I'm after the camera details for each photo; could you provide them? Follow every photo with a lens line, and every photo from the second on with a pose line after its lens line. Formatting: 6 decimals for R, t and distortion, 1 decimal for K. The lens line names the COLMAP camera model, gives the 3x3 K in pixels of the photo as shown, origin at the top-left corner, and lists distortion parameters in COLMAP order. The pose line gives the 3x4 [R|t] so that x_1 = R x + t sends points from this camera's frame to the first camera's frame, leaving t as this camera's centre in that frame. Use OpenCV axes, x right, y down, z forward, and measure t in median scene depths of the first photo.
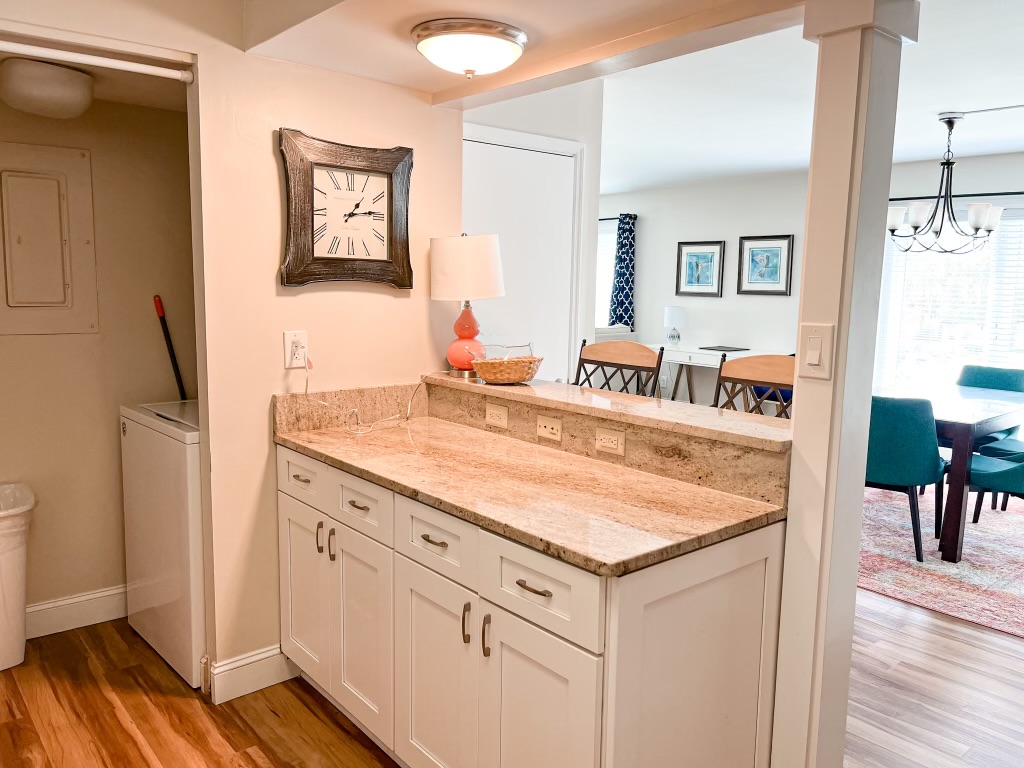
lens RADIAL K [[780.6, 0, 510.3], [0, 780.6, 383.1], [0, 0, 1]] dist [0.007289, 0.000824]
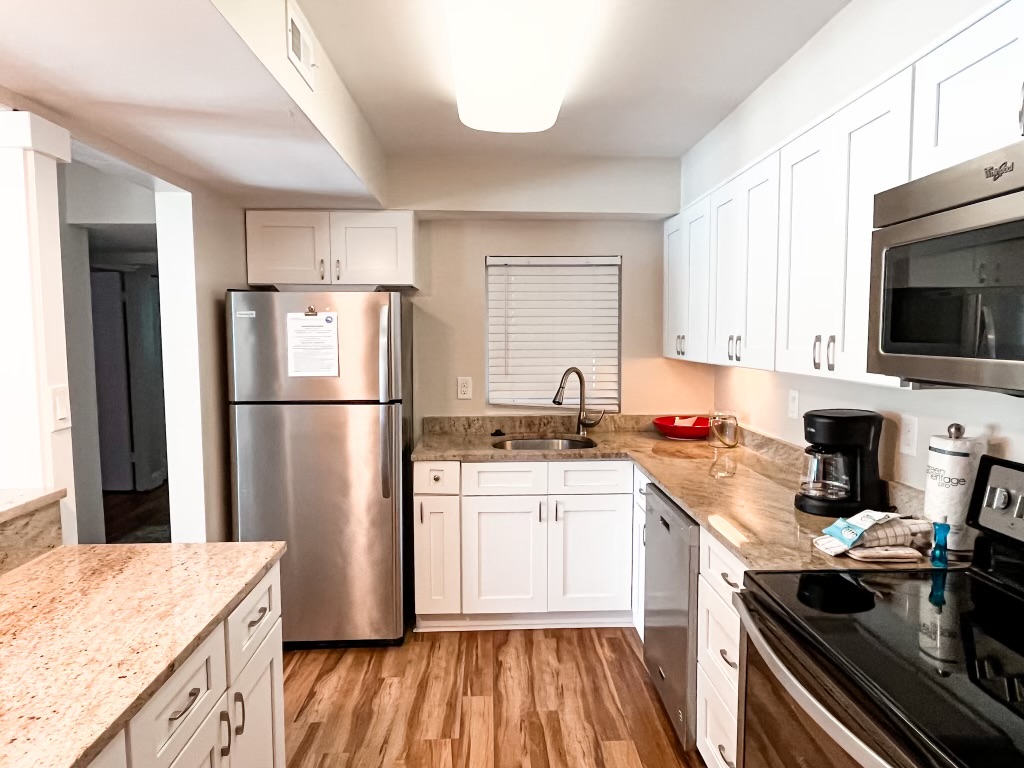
lens RADIAL K [[647.0, 0, 513.3], [0, 647.0, 381.4], [0, 0, 1]] dist [-0.002353, -0.000063]
pose [[-0.790830, -0.065330, 0.608539, -0.725170], [0.064532, 0.979844, 0.189055, -0.210374], [-0.608624, 0.188781, -0.770674, 1.240607]]
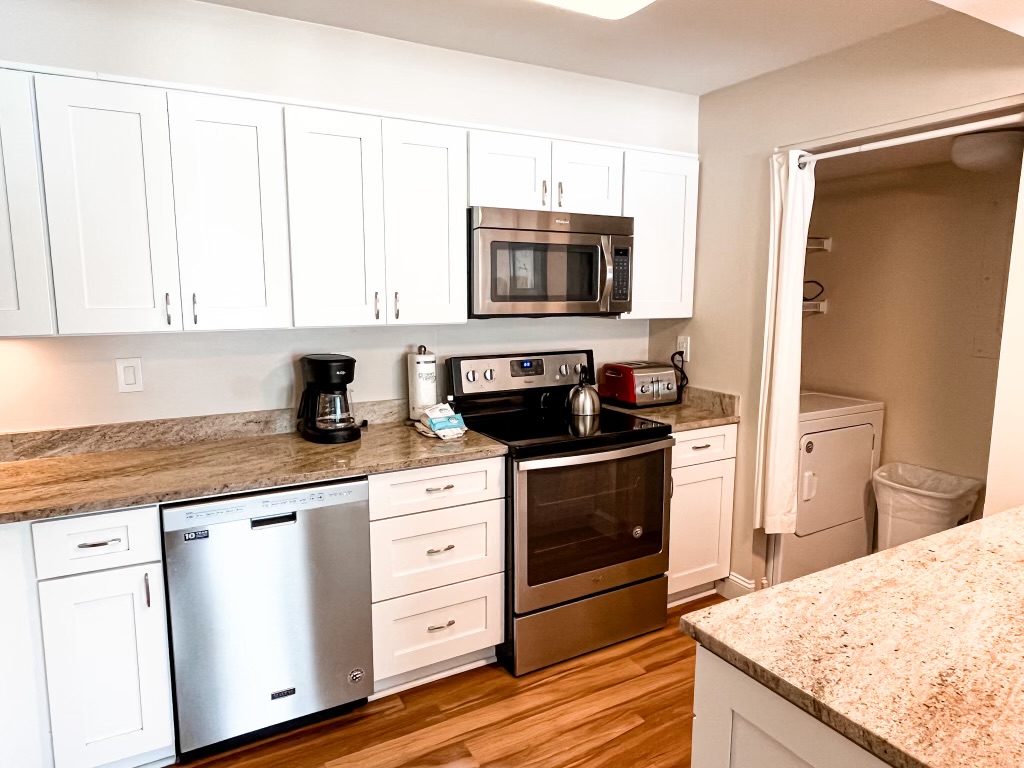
lens RADIAL K [[647.0, 0, 512.4], [0, 647.0, 386.5], [0, 0, 1]] dist [-0.002353, -0.000063]
pose [[-0.180778, 0.125284, -0.975512, 0.689168], [-0.131433, 0.979880, 0.150202, -0.105945], [0.974702, 0.155367, -0.160675, 0.669826]]
